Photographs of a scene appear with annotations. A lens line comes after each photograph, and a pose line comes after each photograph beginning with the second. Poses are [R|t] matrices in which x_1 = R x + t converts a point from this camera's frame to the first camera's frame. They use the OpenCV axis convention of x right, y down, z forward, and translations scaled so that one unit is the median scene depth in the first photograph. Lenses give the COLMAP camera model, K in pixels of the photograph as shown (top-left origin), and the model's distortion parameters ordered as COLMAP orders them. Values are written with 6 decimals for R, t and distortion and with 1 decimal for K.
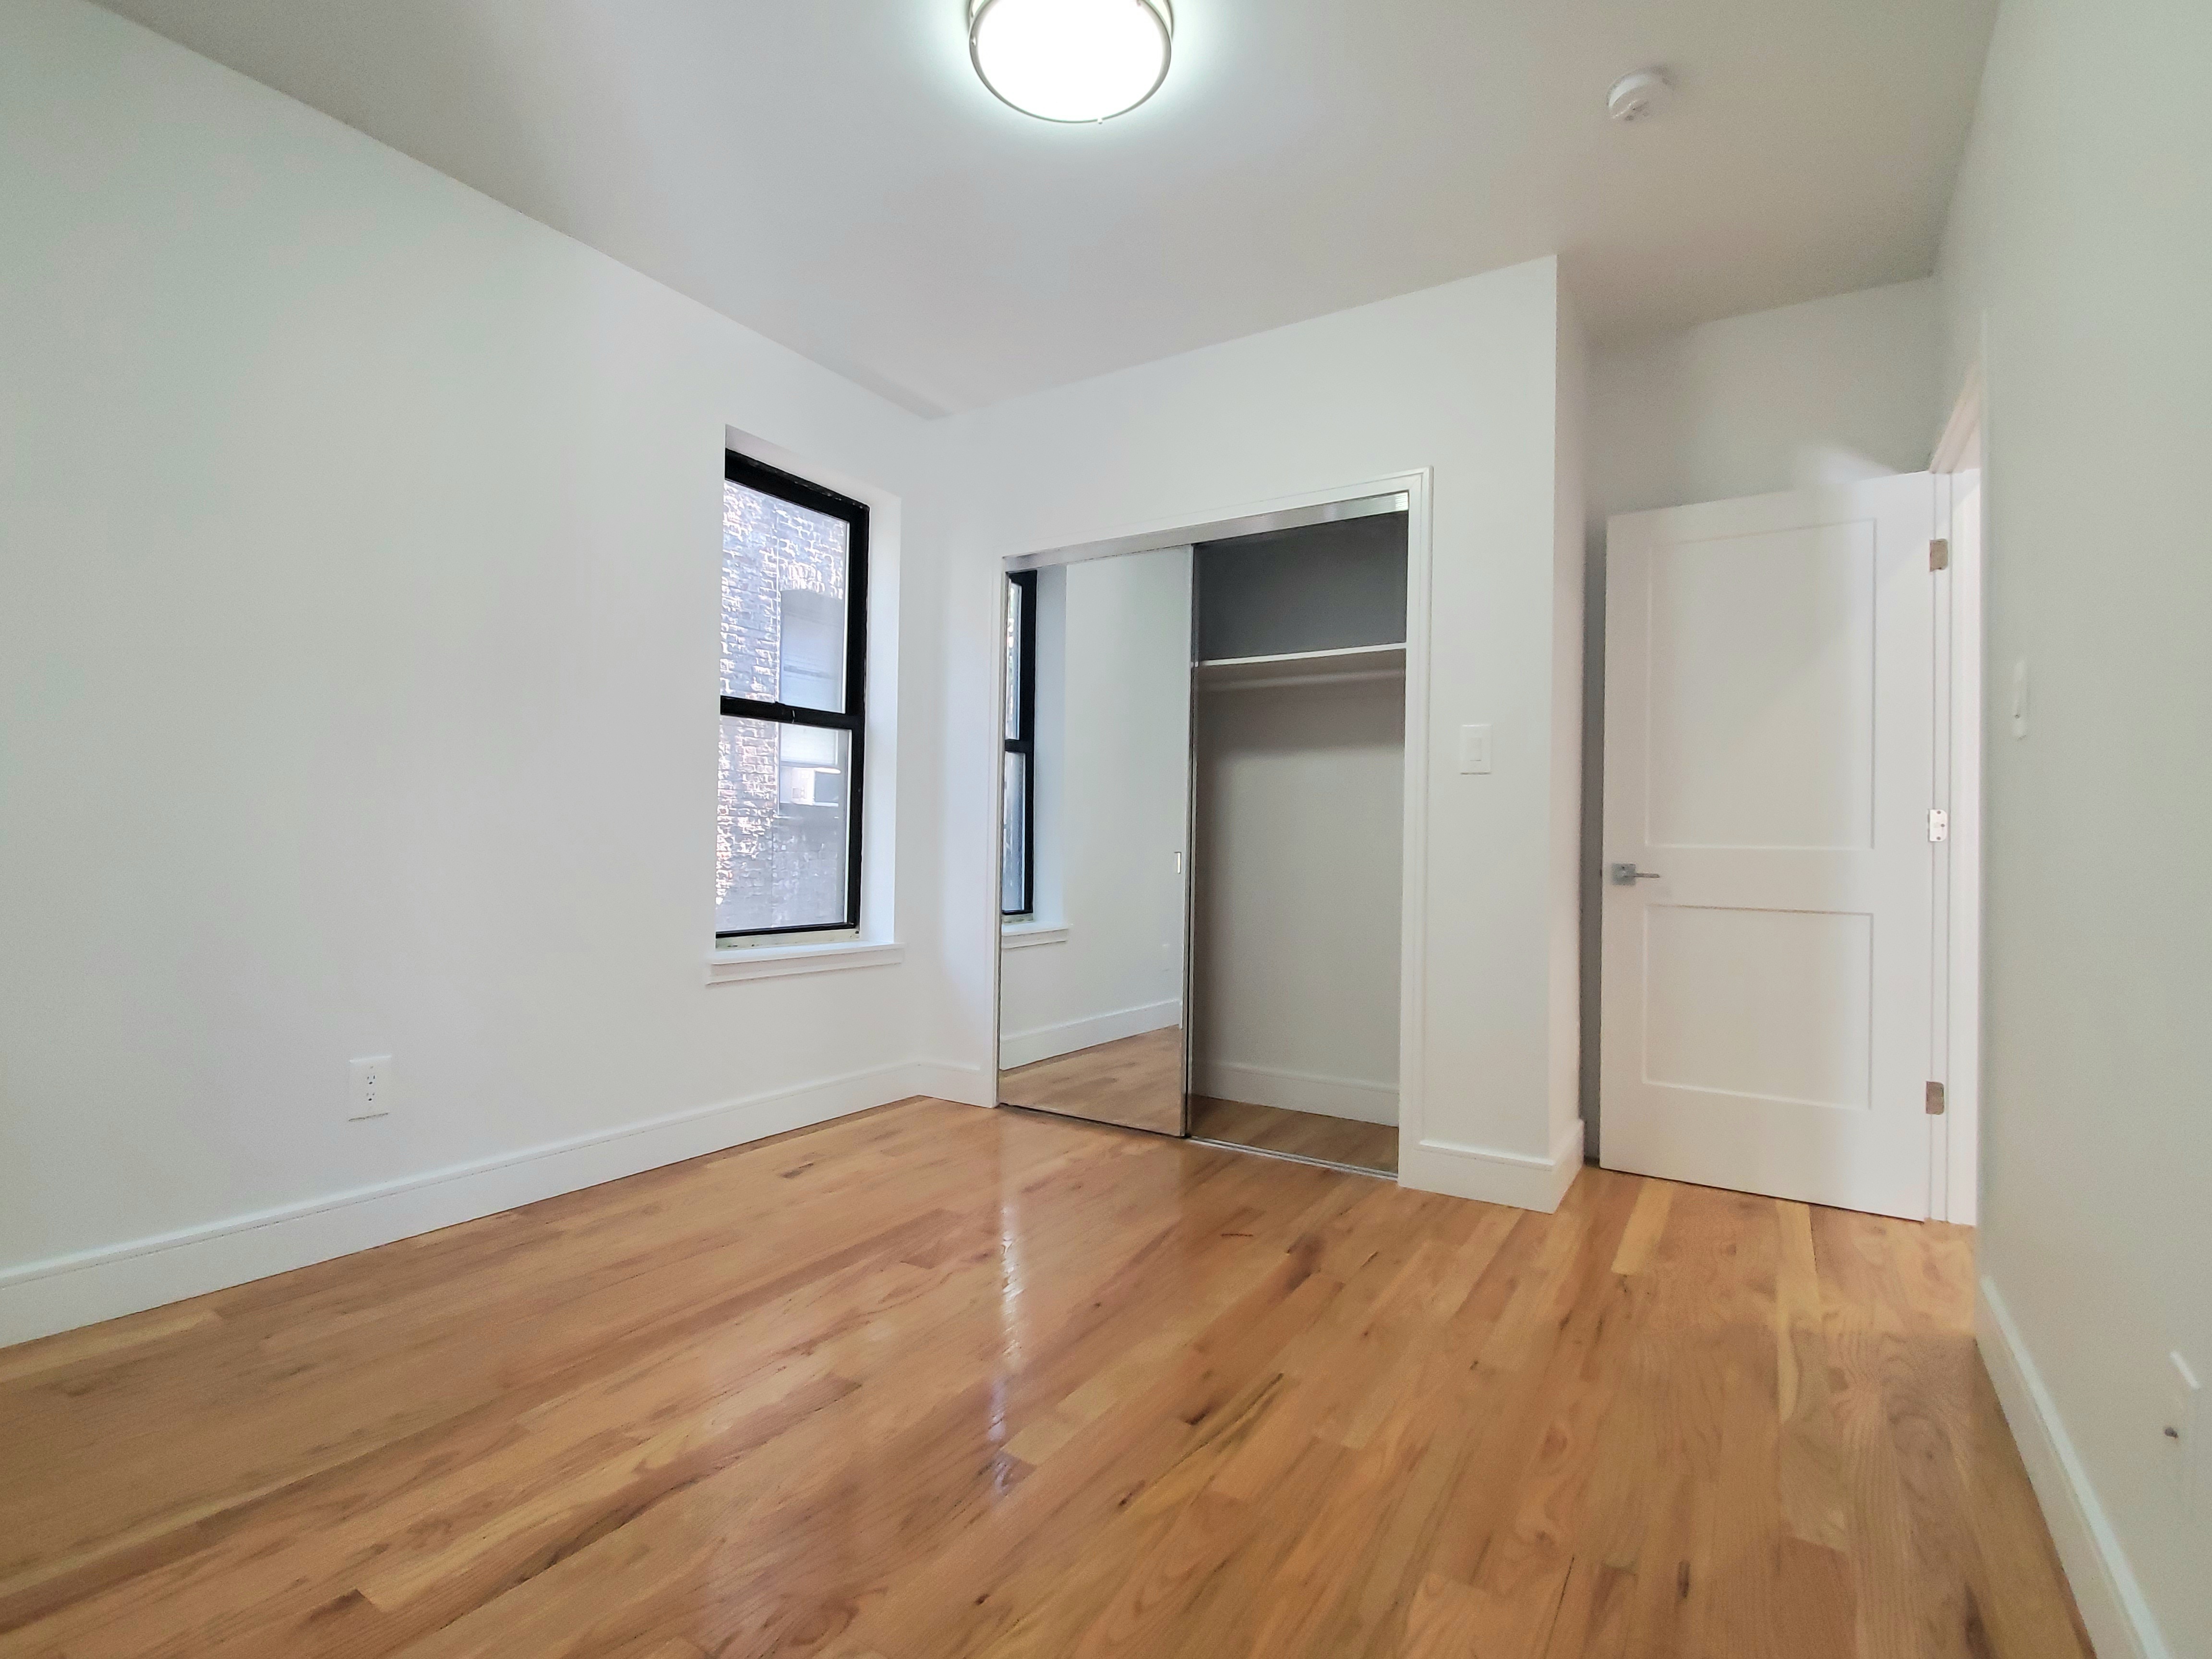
lens RADIAL K [[1011.3, 0, 1122.5], [0, 1011.3, 836.7], [0, 0, 1]] dist [-0.010320, -0.000400]
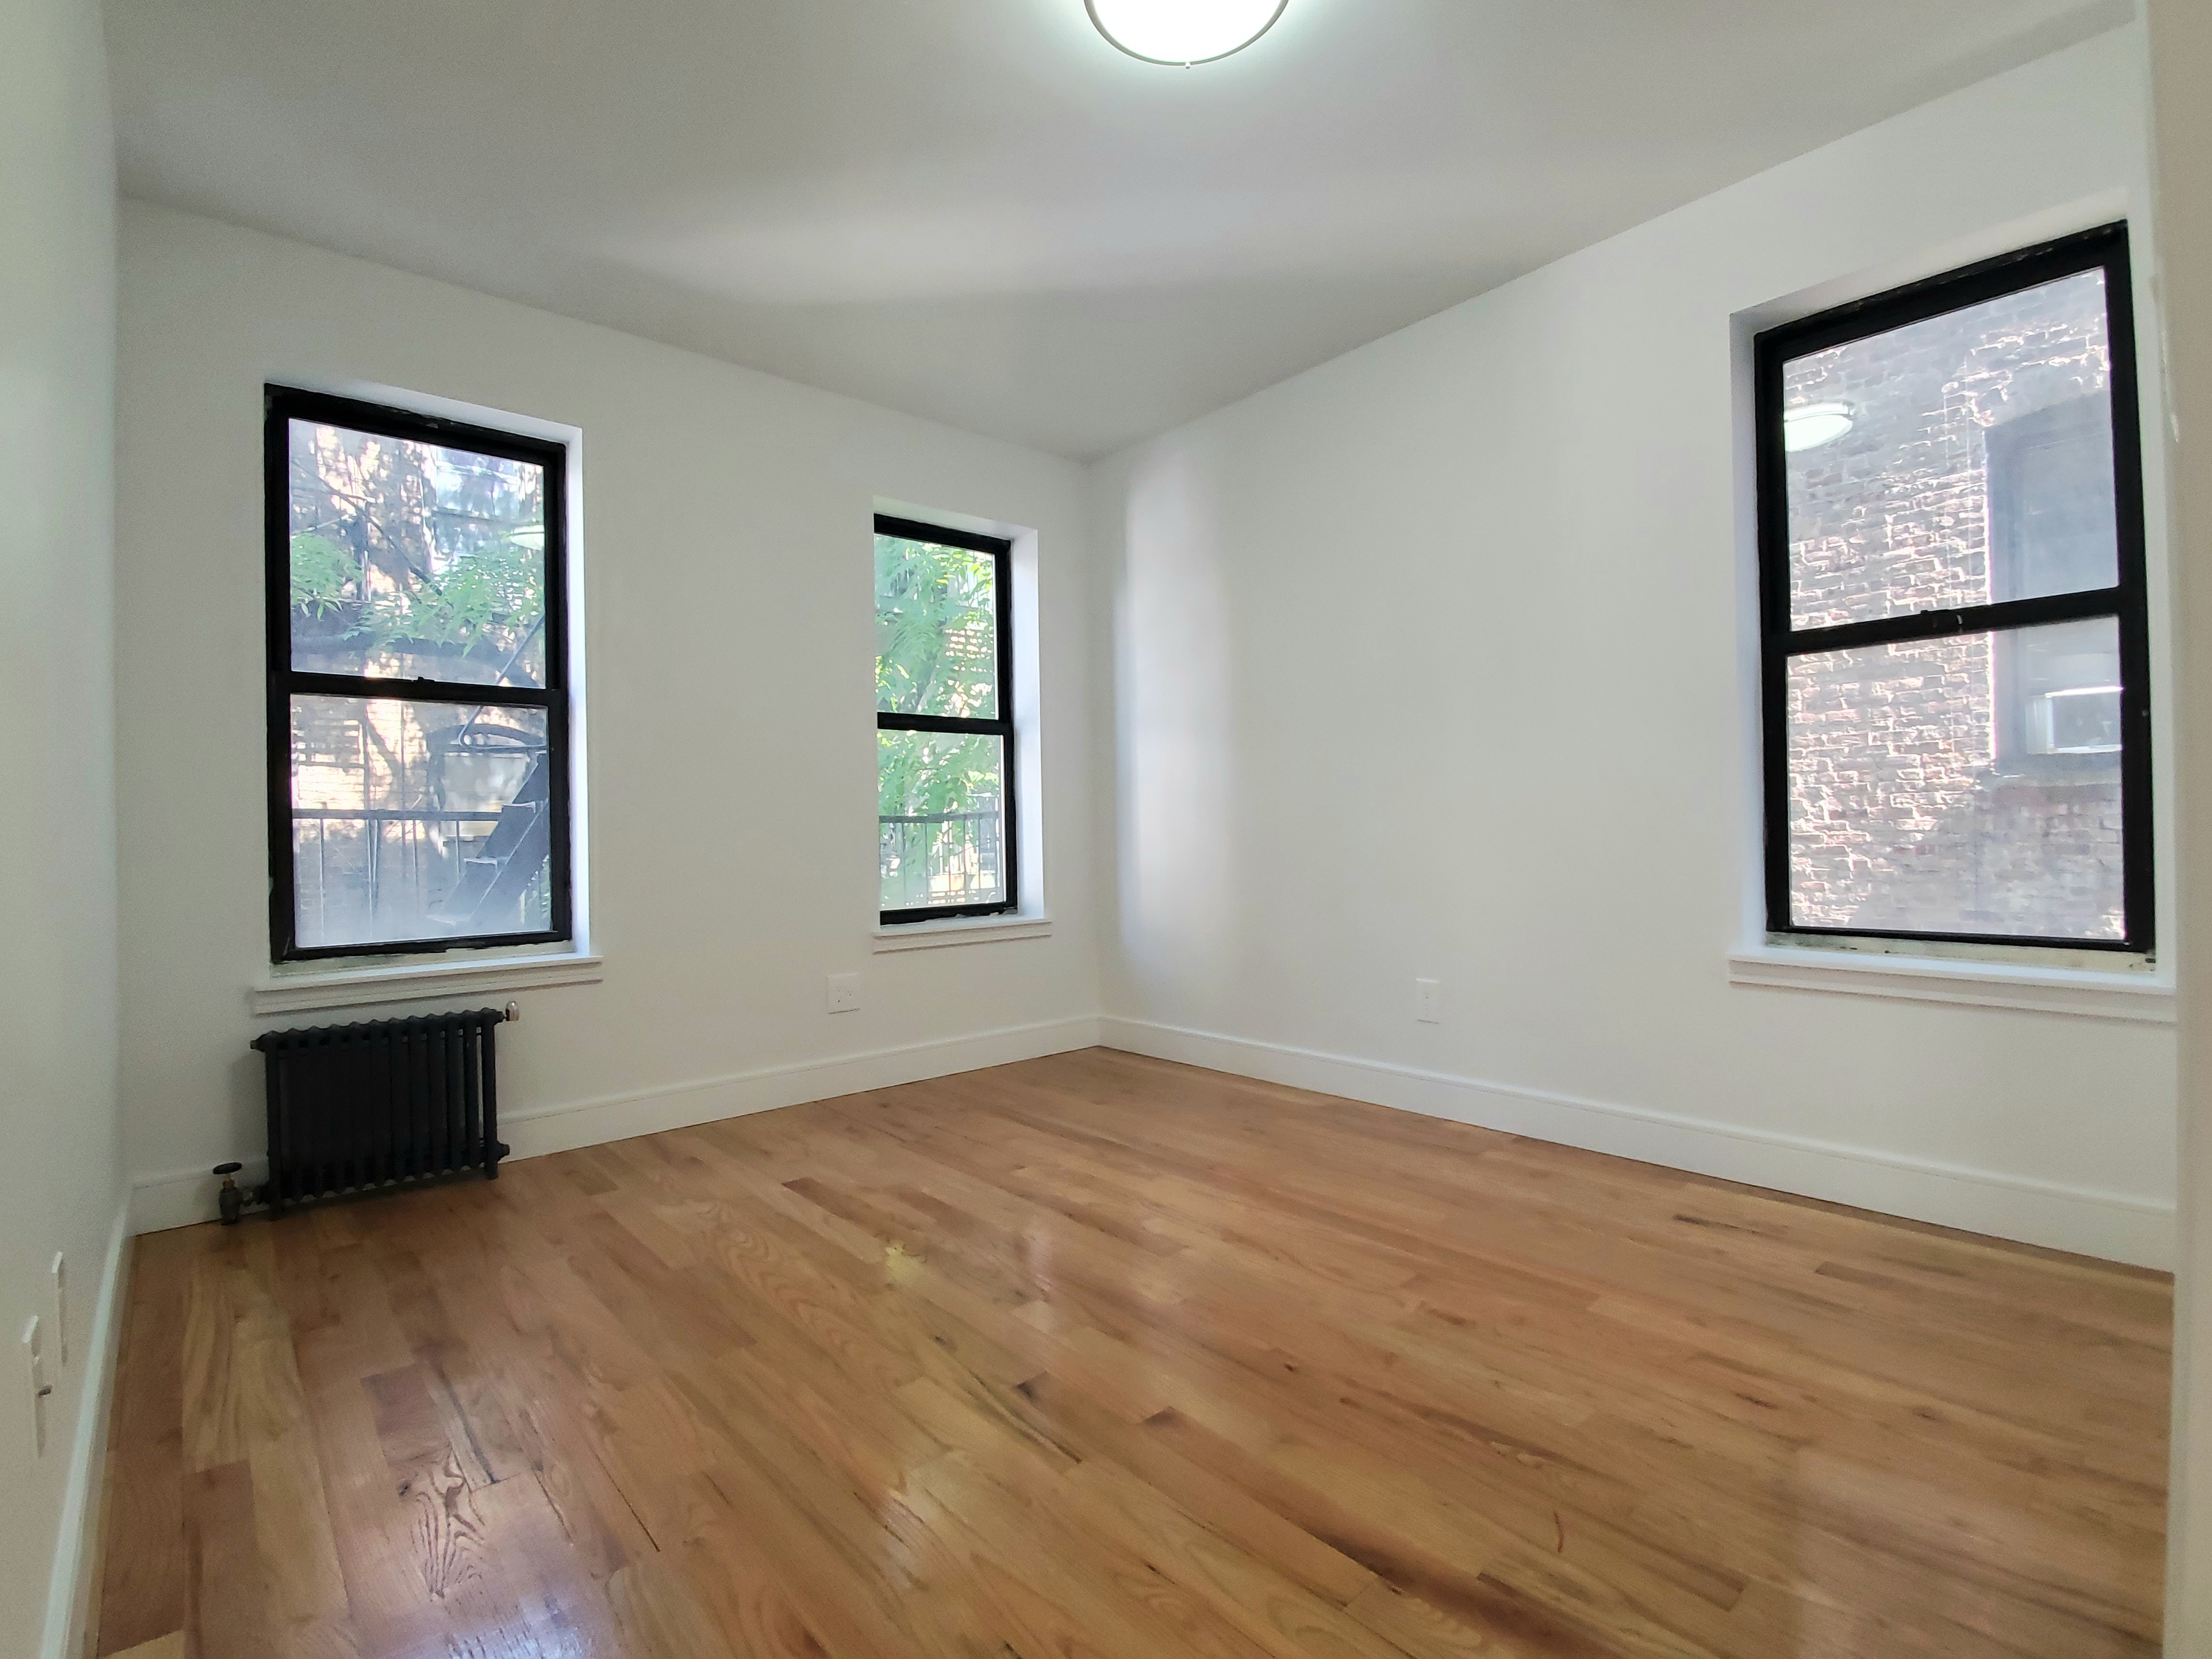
lens RADIAL K [[1011.3, 0, 1122.5], [0, 1011.3, 836.7], [0, 0, 1]] dist [-0.010320, -0.000400]
pose [[-0.255424, -0.003575, -0.966822, 0.739055], [0.023556, 0.999673, -0.009920, 0.025833], [0.966542, -0.025308, -0.255257, 0.981990]]
